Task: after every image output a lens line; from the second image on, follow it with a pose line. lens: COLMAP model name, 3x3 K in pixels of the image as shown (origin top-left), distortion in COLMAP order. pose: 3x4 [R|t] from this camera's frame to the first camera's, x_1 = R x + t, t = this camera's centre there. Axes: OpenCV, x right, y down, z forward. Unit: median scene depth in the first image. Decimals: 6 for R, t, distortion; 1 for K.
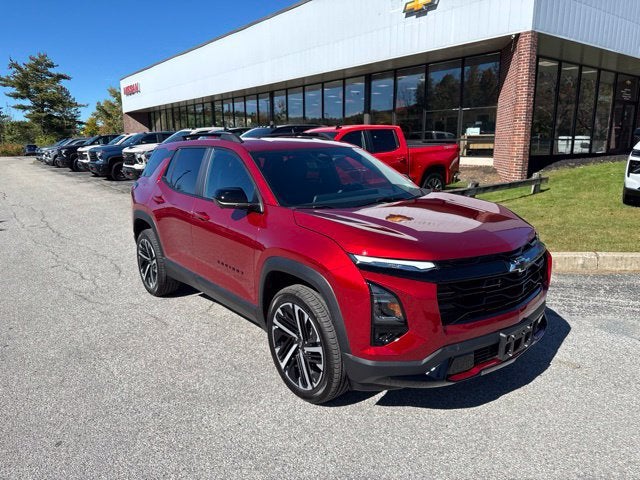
lens RADIAL K [[448.5, 0, 314.6], [0, 448.5, 236.3], [0, 0, 1]] dist [0.025971, -0.033354]
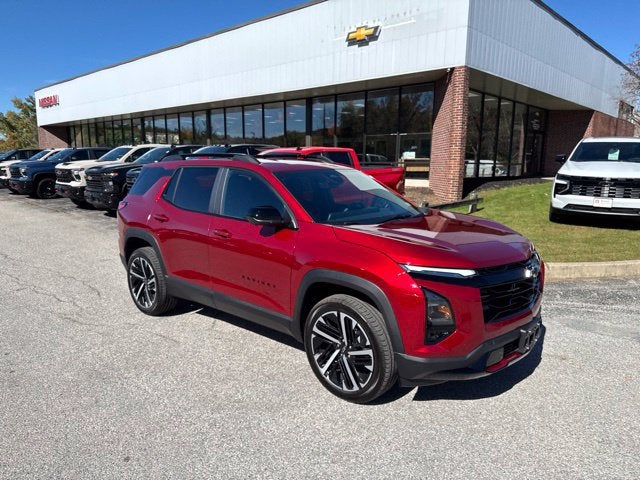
lens RADIAL K [[448.5, 0, 317.4], [0, 448.5, 242.6], [0, 0, 1]] dist [0.025971, -0.033354]
pose [[0.985649, -0.011093, 0.168443, -0.174975], [0.015944, 0.999495, -0.027470, 0.006869], [-0.168053, 0.029762, 0.985329, -0.042872]]
